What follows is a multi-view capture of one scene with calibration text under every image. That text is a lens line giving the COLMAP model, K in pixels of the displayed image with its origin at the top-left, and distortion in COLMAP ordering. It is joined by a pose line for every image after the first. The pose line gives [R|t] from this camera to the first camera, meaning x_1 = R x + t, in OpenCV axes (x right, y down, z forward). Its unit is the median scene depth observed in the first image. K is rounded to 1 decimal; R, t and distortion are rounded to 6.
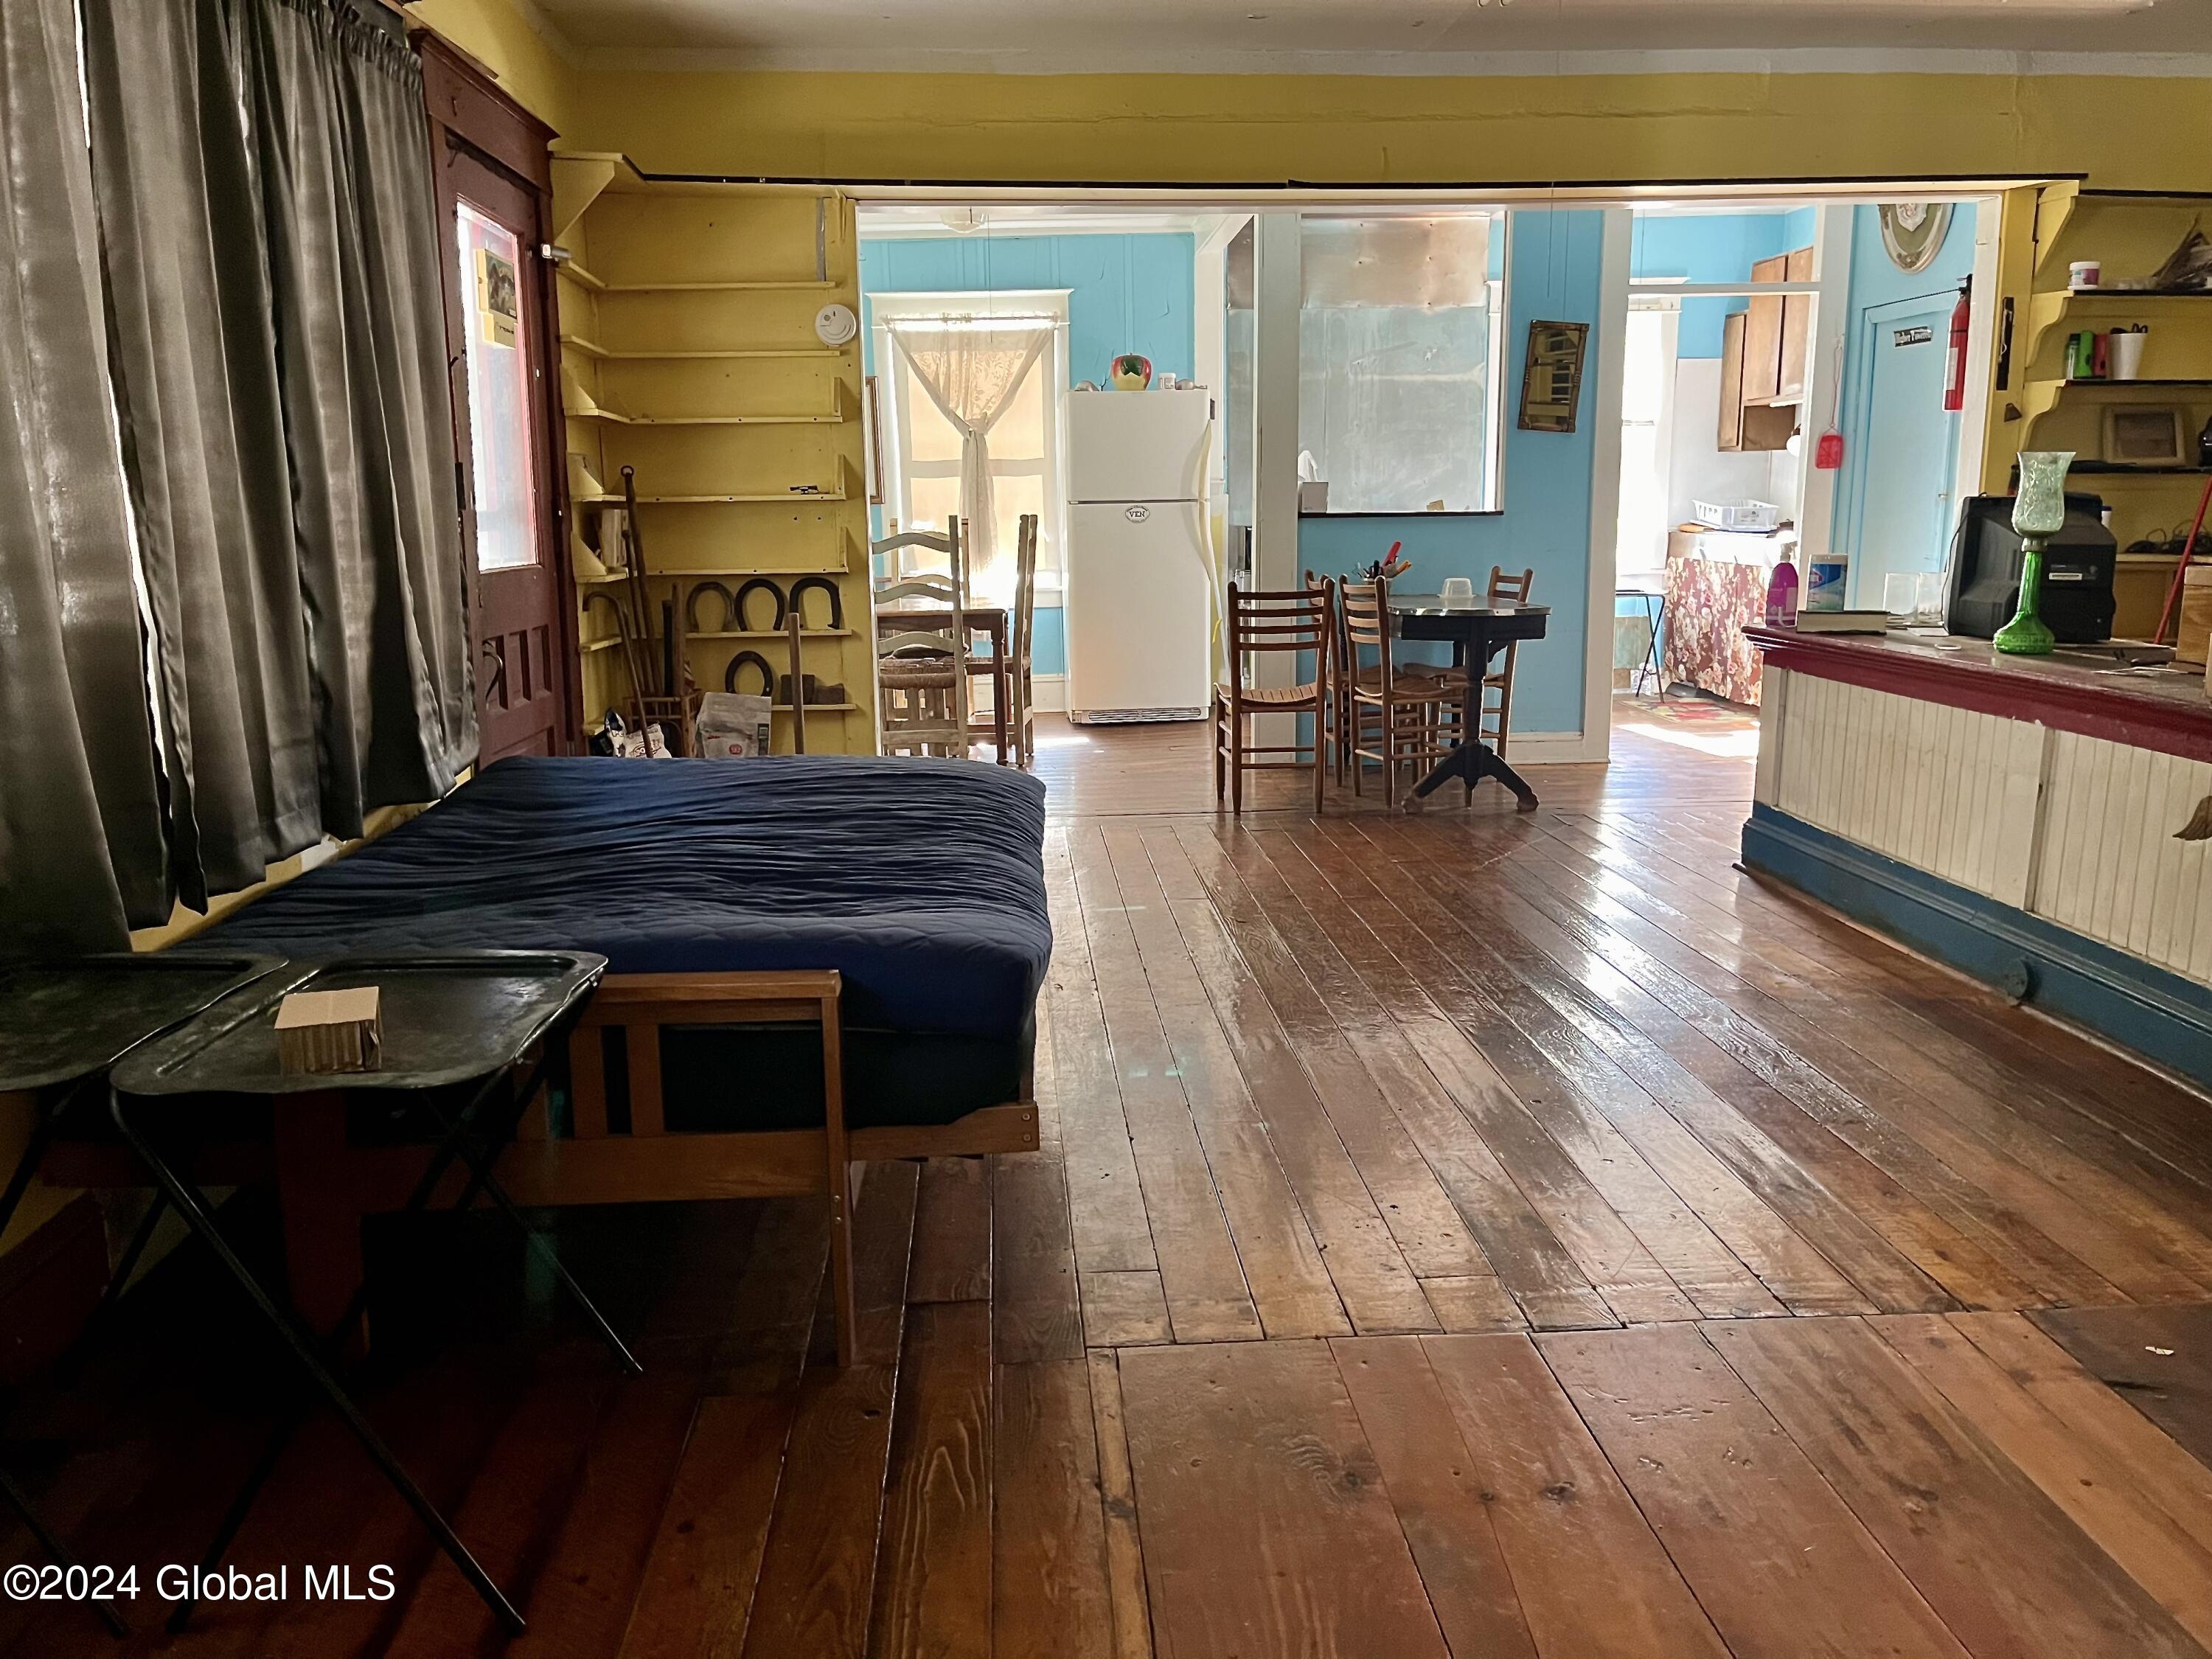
lens RADIAL K [[1654.4, 0, 1083.0], [0, 1654.4, 825.5], [0, 0, 1]] dist [0.063990, -0.080293]
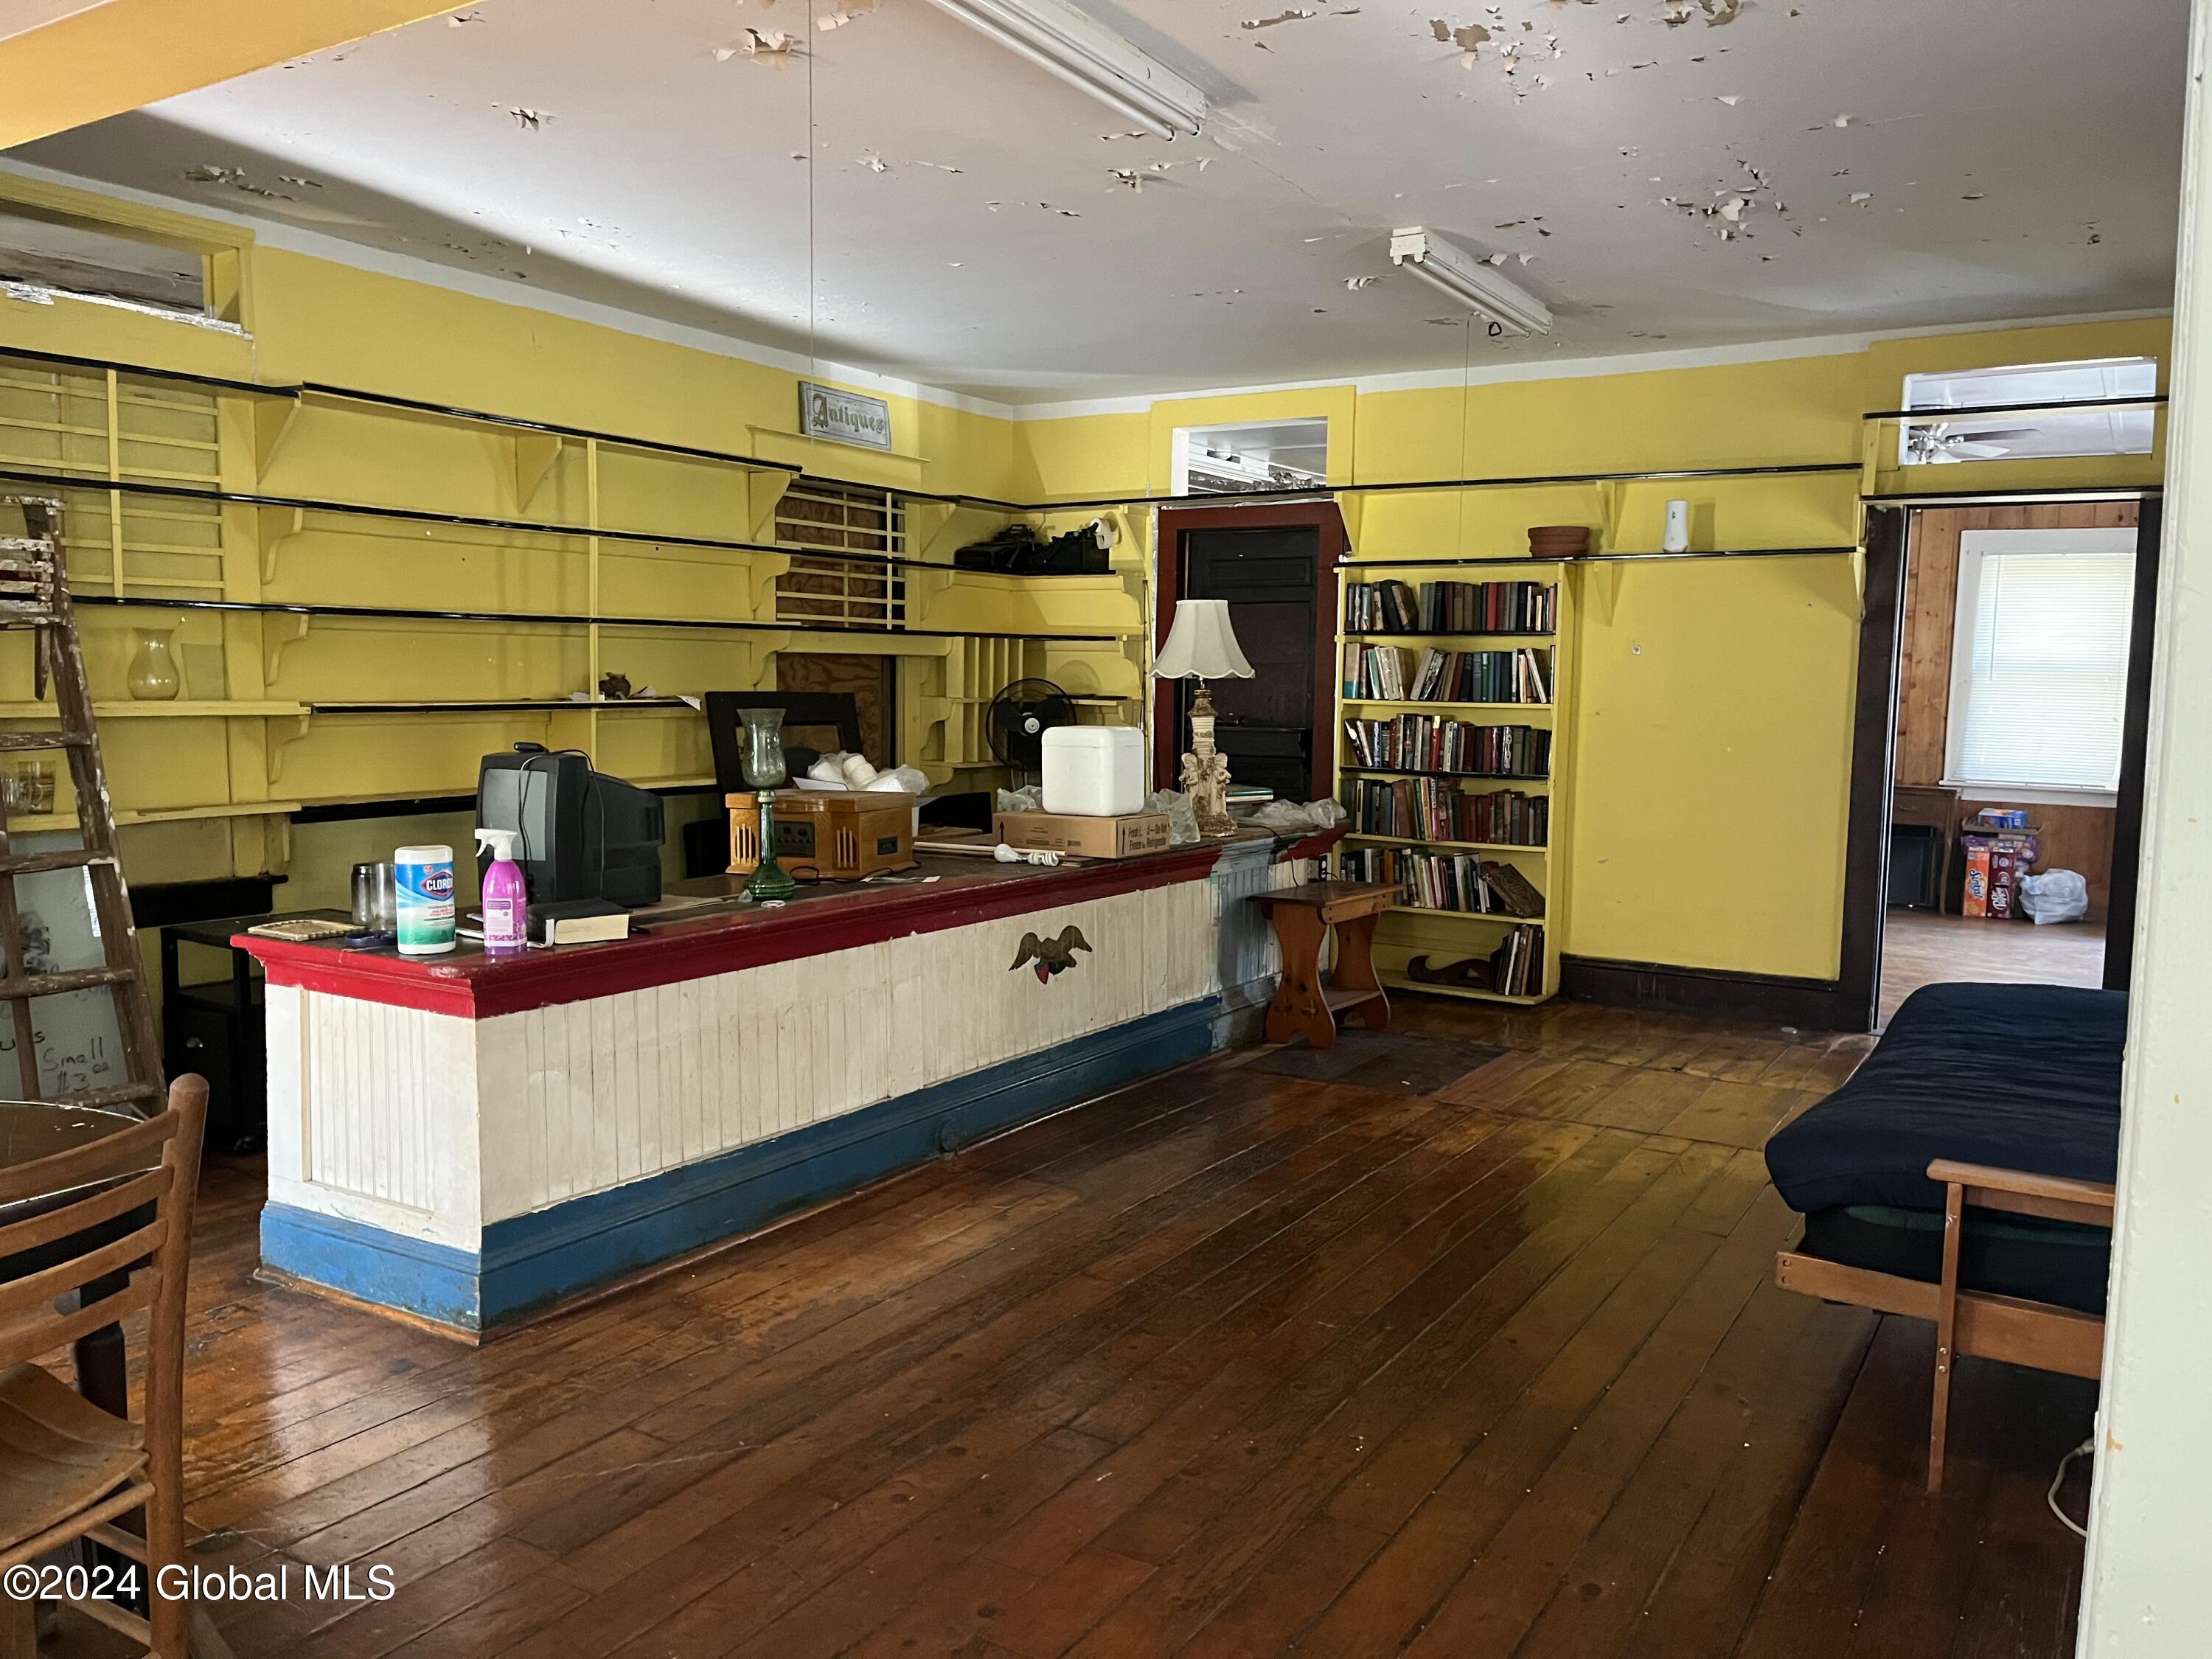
lens RADIAL K [[1654.4, 0, 1115.2], [0, 1654.4, 832.6], [0, 0, 1]] dist [0.063990, -0.080293]
pose [[-0.823413, -0.052952, 0.564967, -0.144216], [0.105703, 0.963896, 0.244399, -0.273603], [-0.557511, 0.260960, -0.788087, 1.238215]]
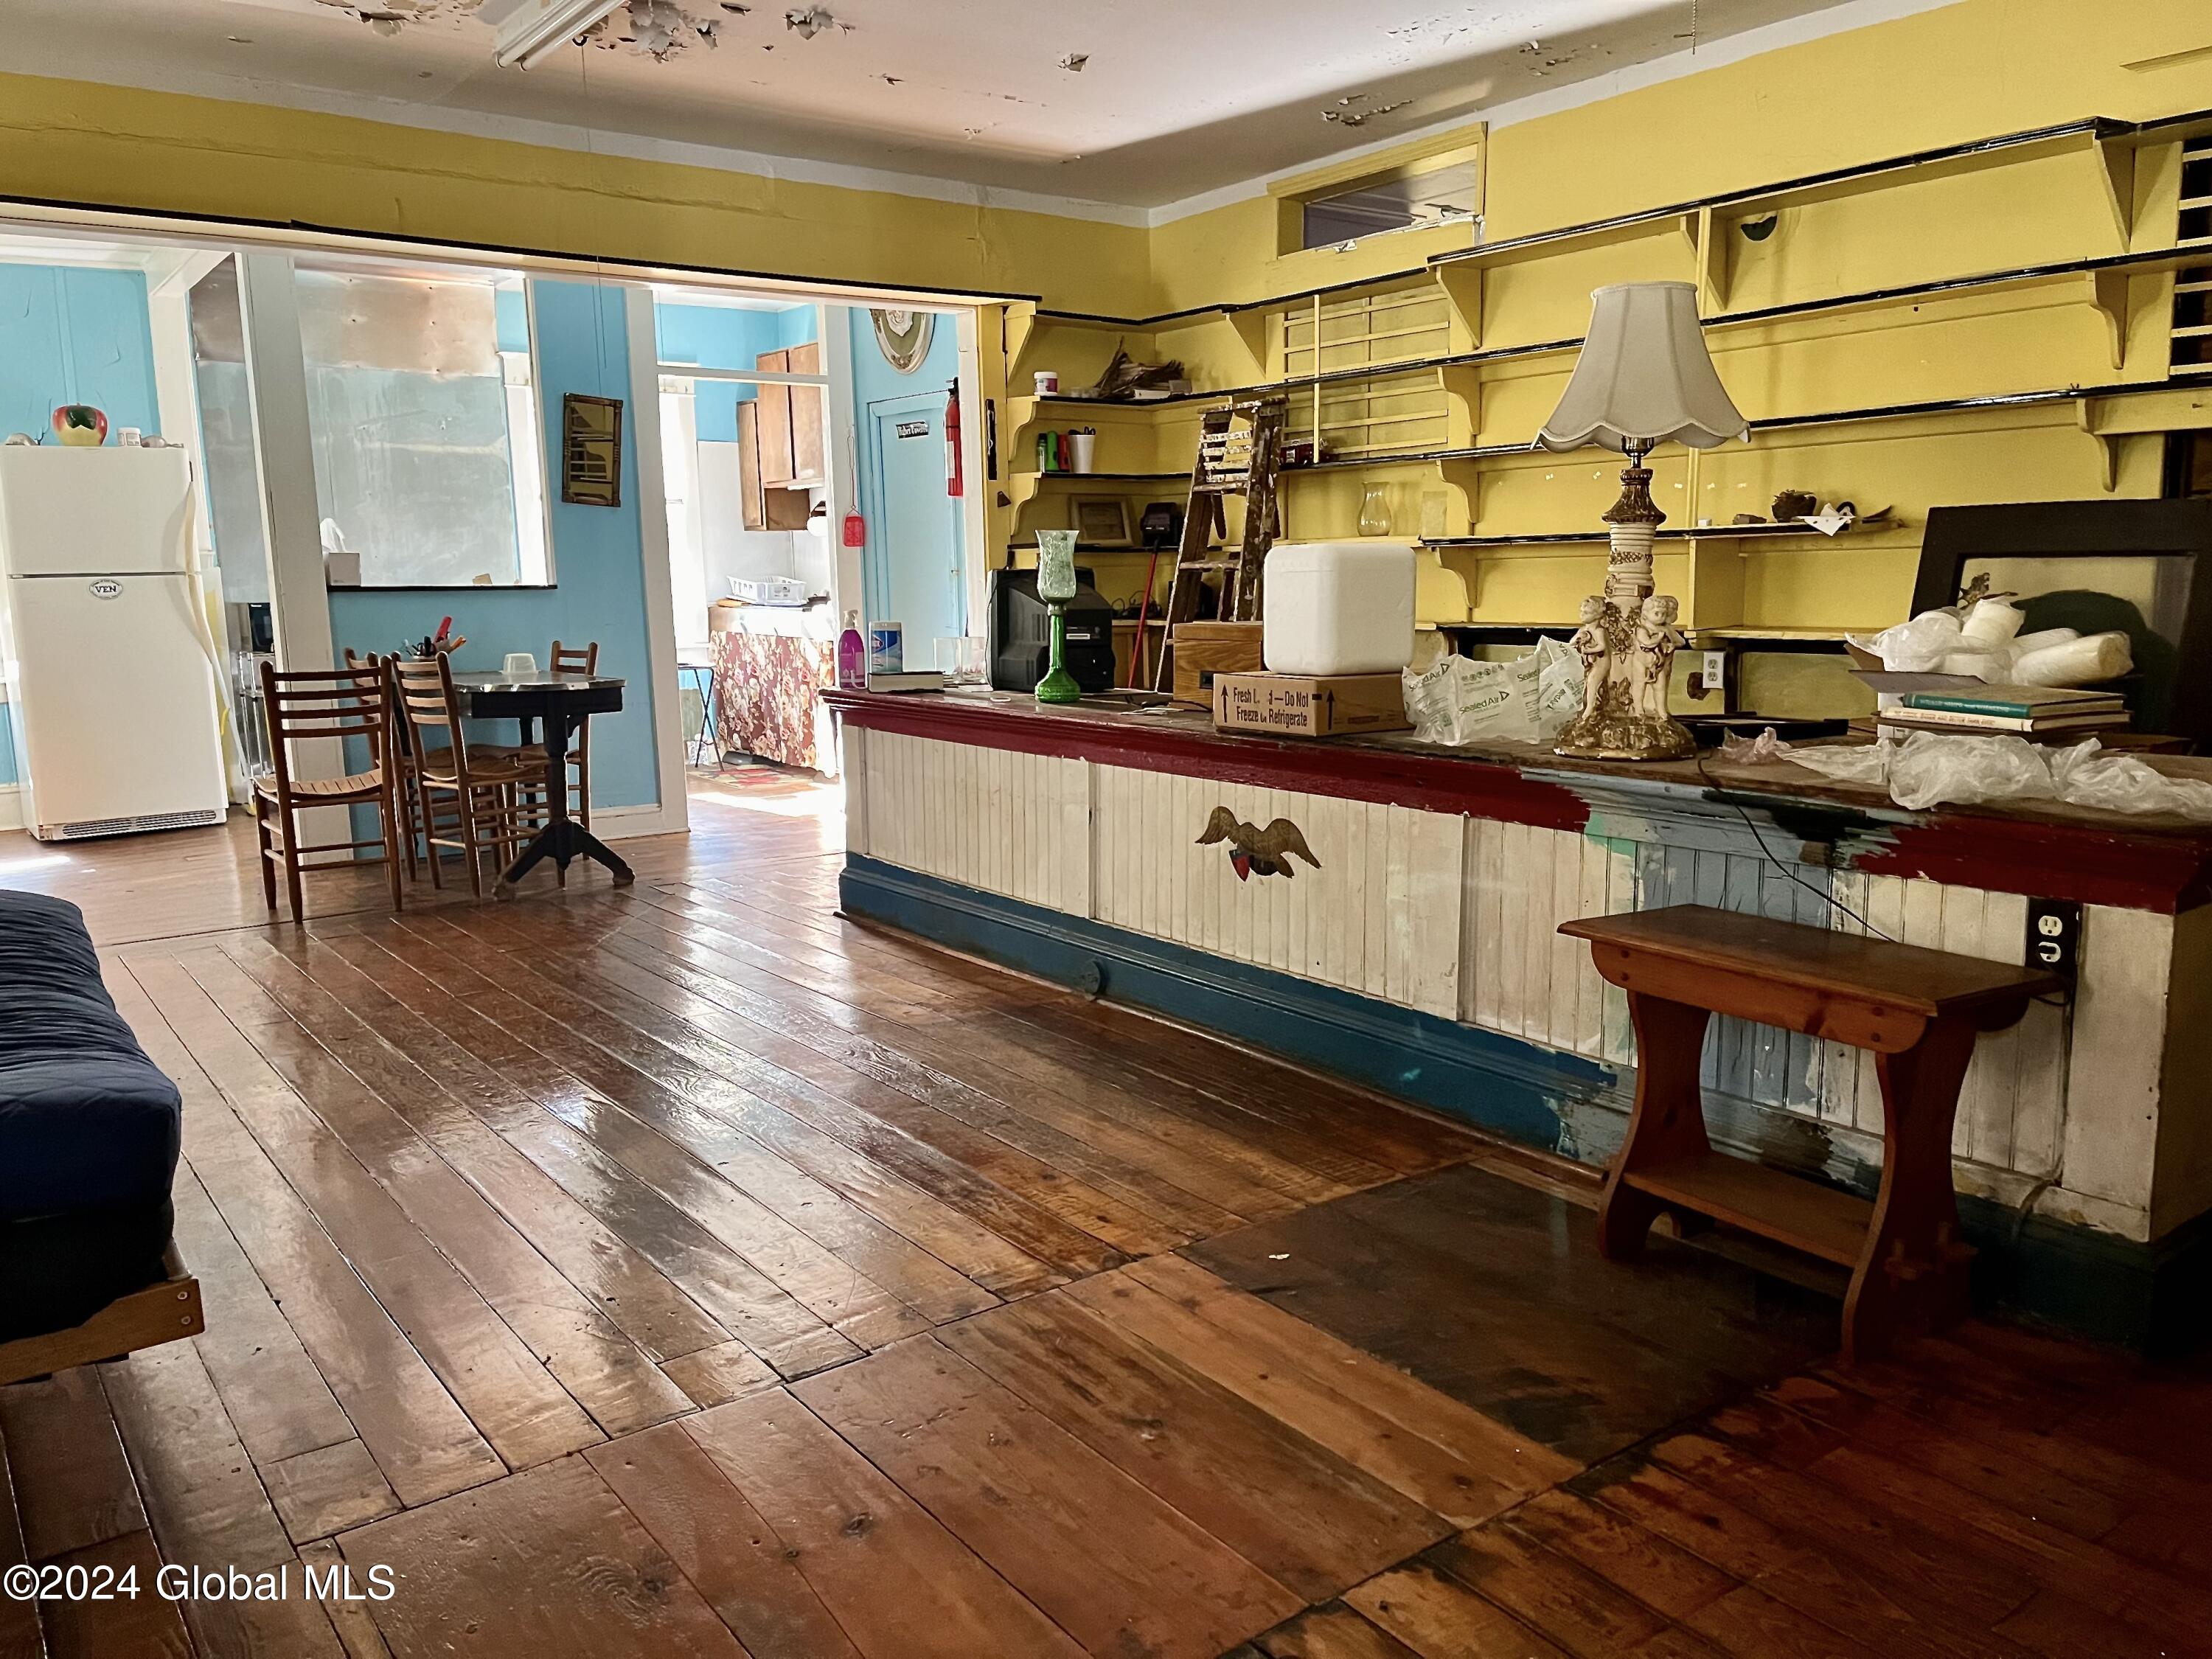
lens RADIAL K [[1654.4, 0, 1114.1], [0, 1654.4, 848.6], [0, 0, 1]] dist [0.063990, -0.080293]
pose [[0.830714, -0.093197, 0.548844, -0.036683], [0.111532, 0.993761, -0.000064, 0.002527], [-0.545413, 0.061267, 0.835925, 0.014770]]
